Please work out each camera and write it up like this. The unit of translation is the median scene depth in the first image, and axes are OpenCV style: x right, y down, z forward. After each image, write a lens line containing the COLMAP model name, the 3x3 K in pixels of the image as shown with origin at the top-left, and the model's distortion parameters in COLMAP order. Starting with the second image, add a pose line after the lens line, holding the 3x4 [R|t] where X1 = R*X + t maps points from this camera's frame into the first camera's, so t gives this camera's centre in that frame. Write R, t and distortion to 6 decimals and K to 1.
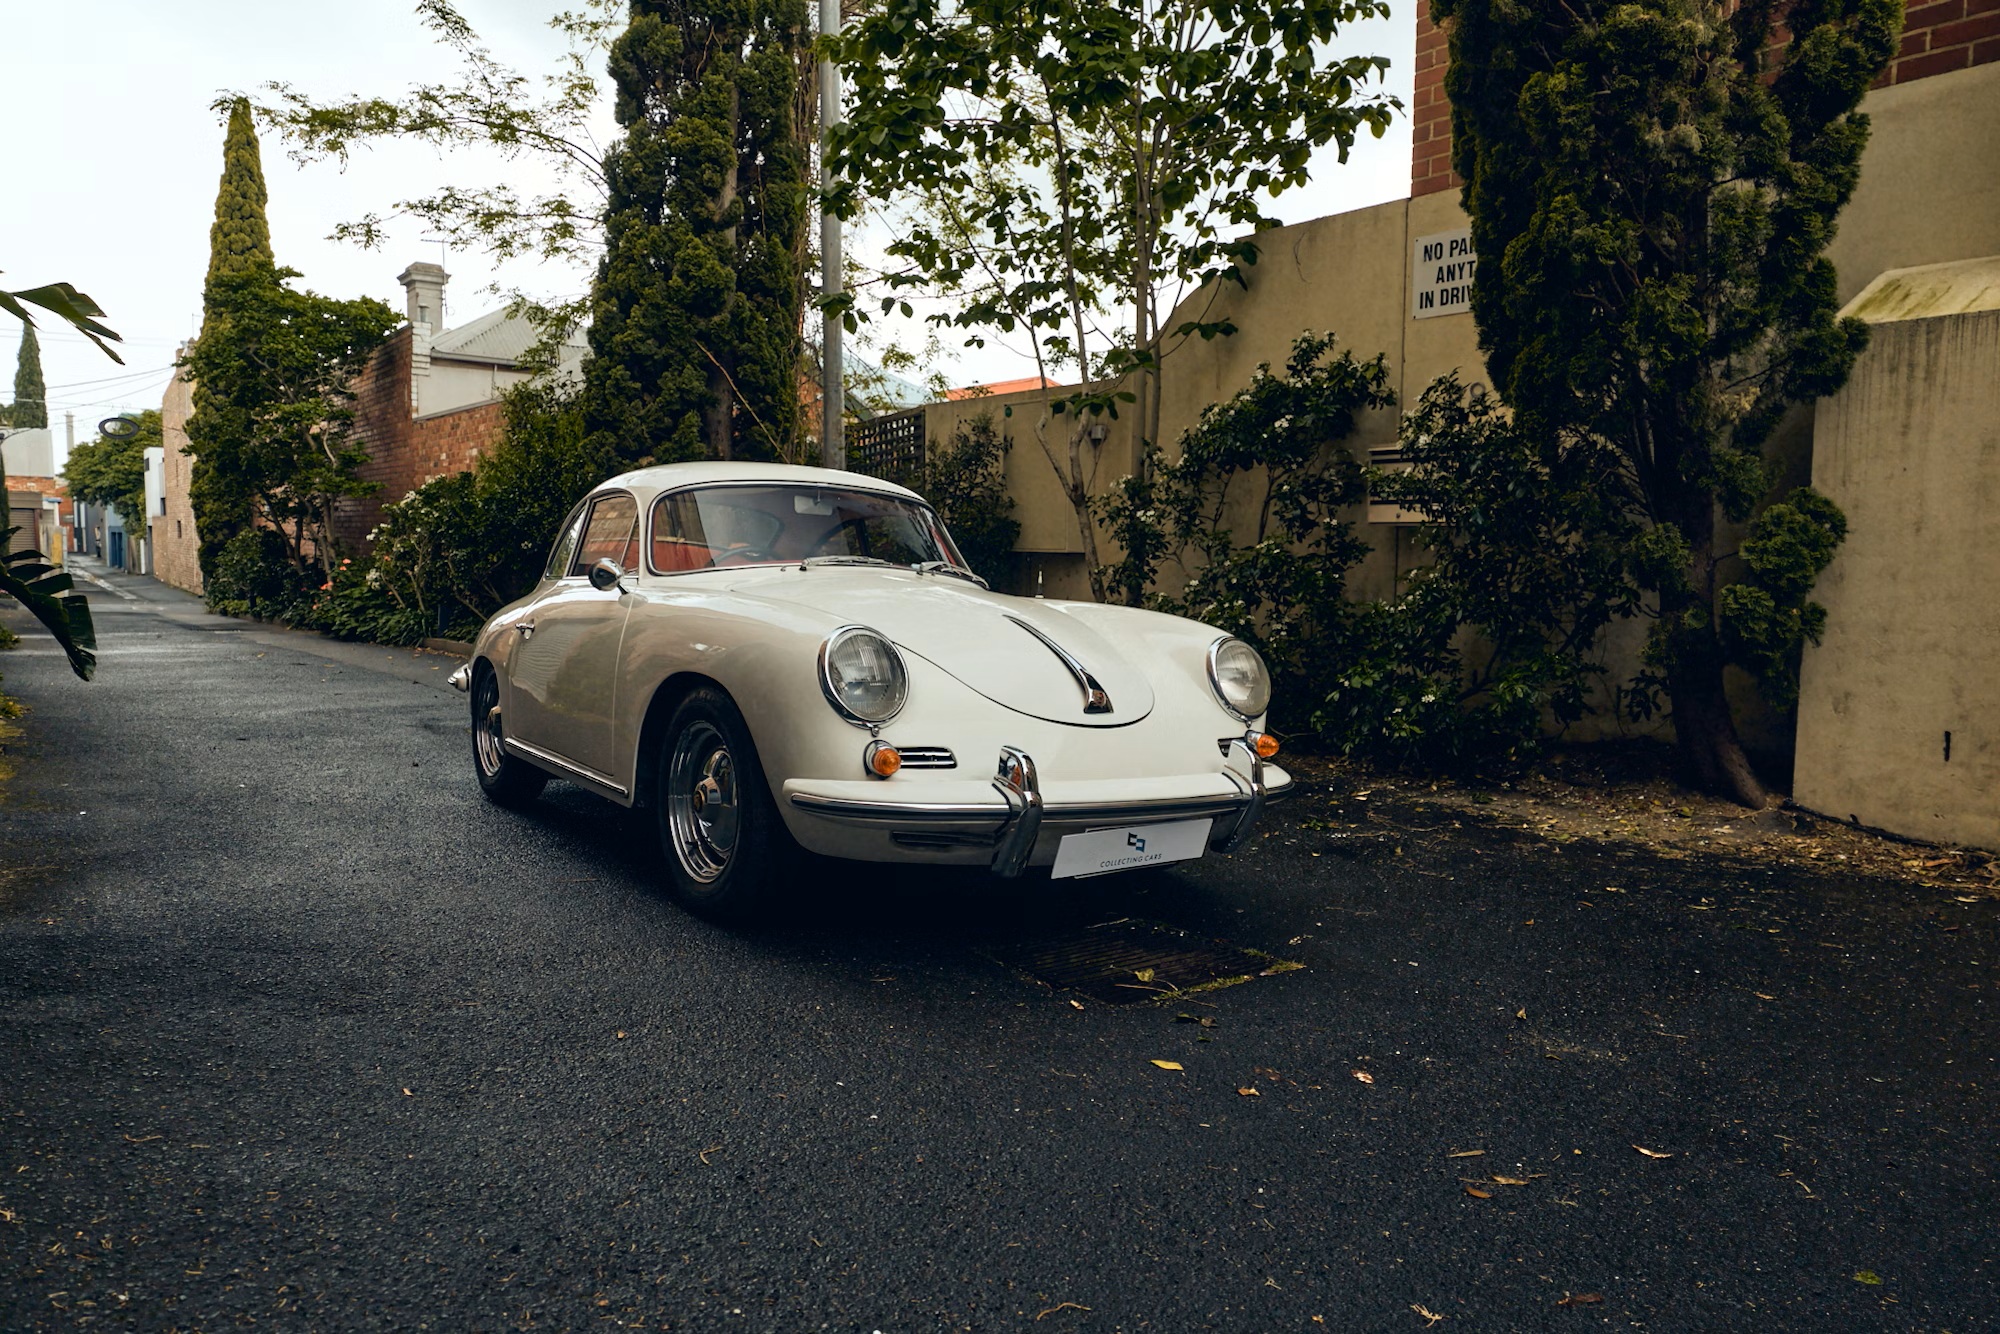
lens RADIAL K [[1347.7, 0, 1000.0], [0, 1347.7, 667.0], [0, 0, 1]] dist [0.006865, 0.002812]
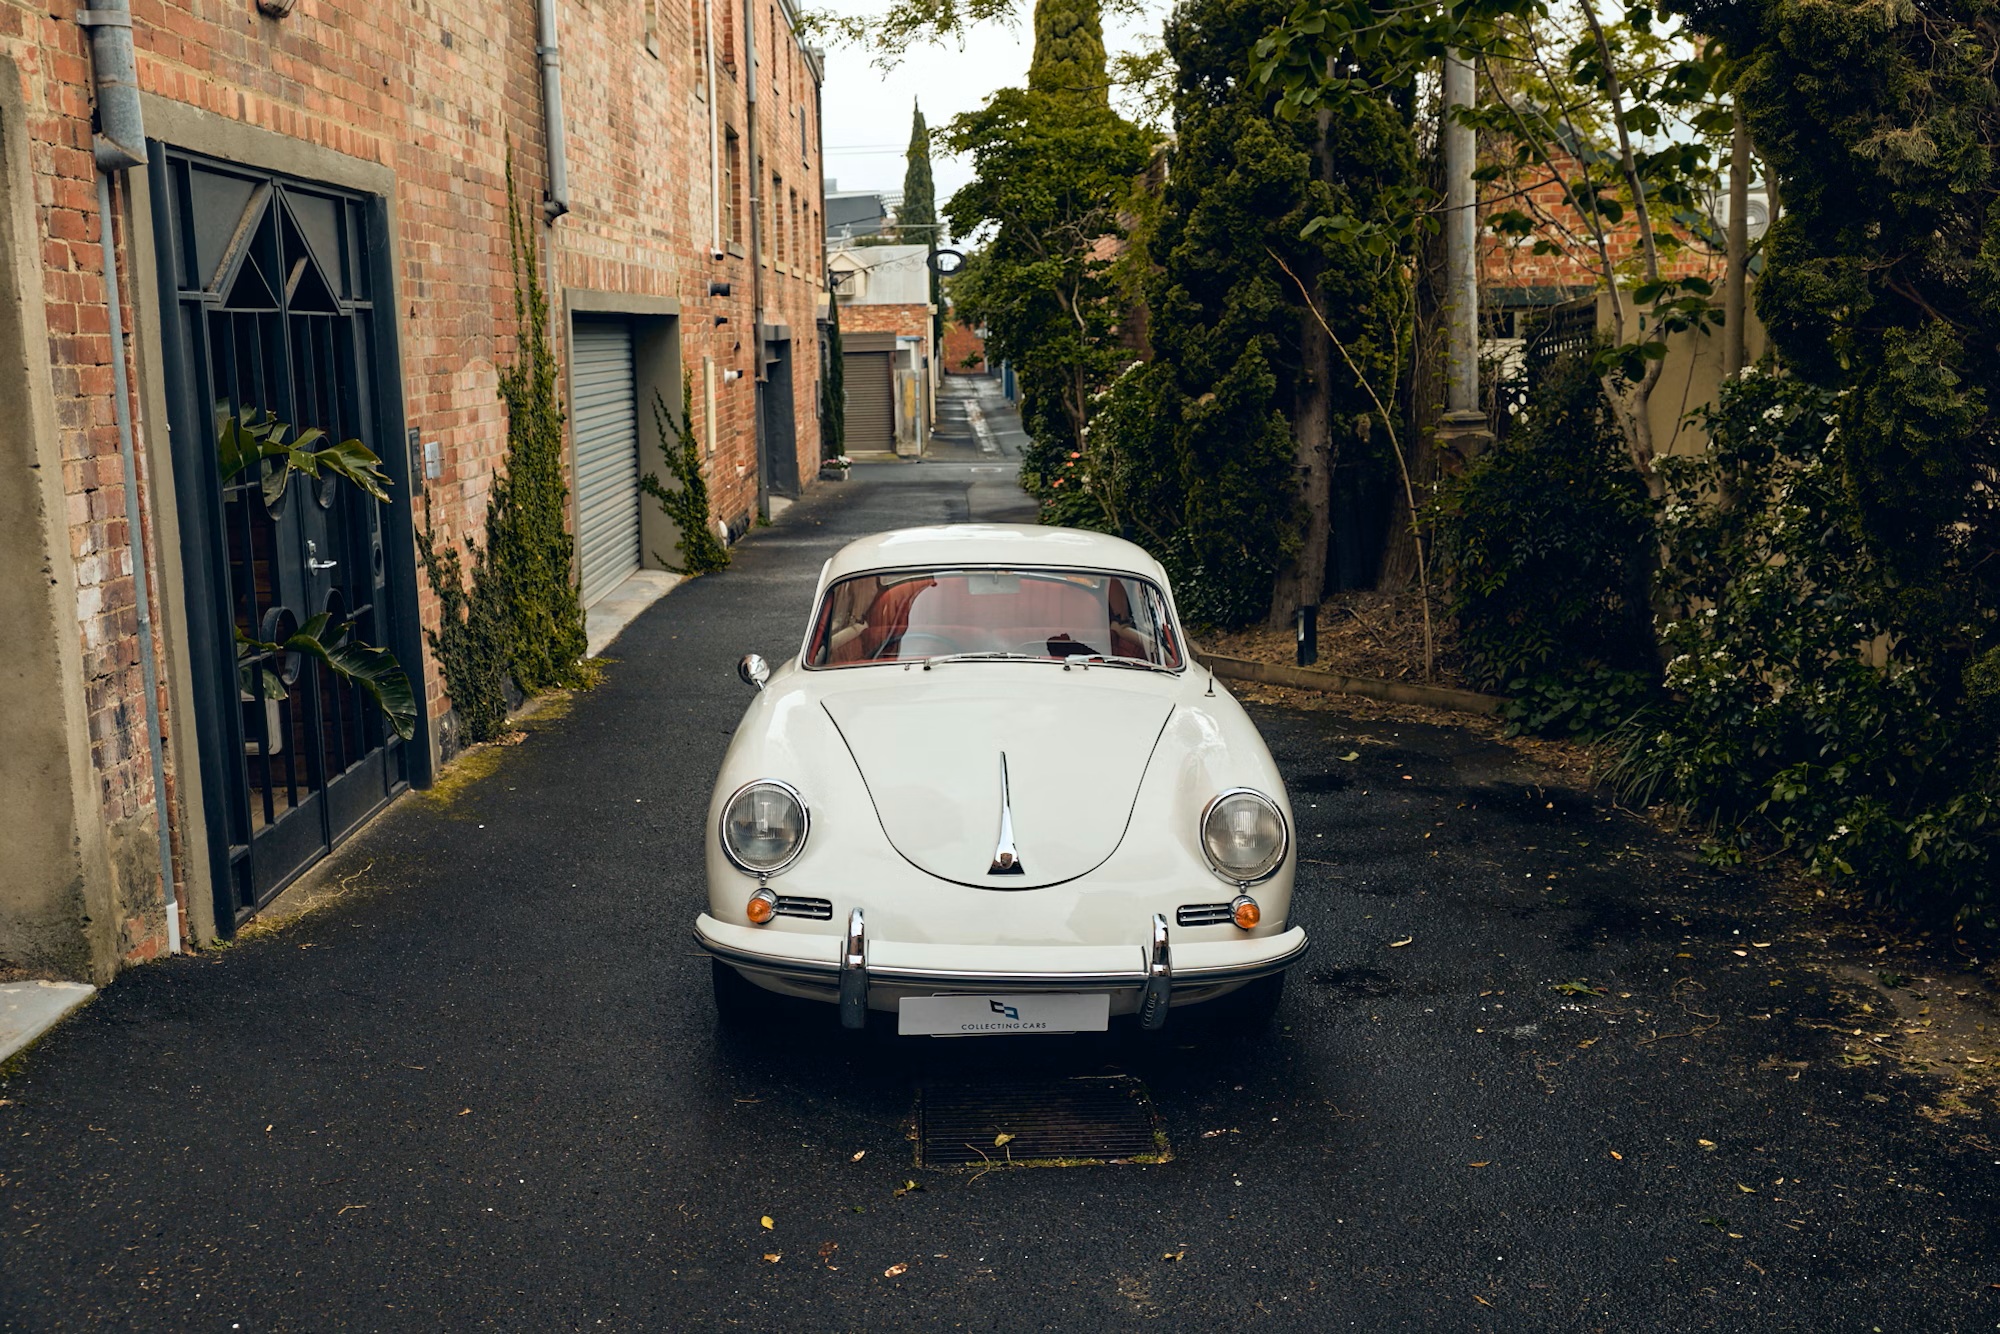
lens RADIAL K [[2048.0, 0, 1000.0], [0, 2048.0, 667.0], [0, 0, 1]] dist [-0.007153, -0.007225]
pose [[0.809662, 0.060431, -0.583776, 0.376517], [-0.010546, 0.996022, 0.088480, -0.100946], [0.586801, -0.065482, 0.807079, -0.088454]]
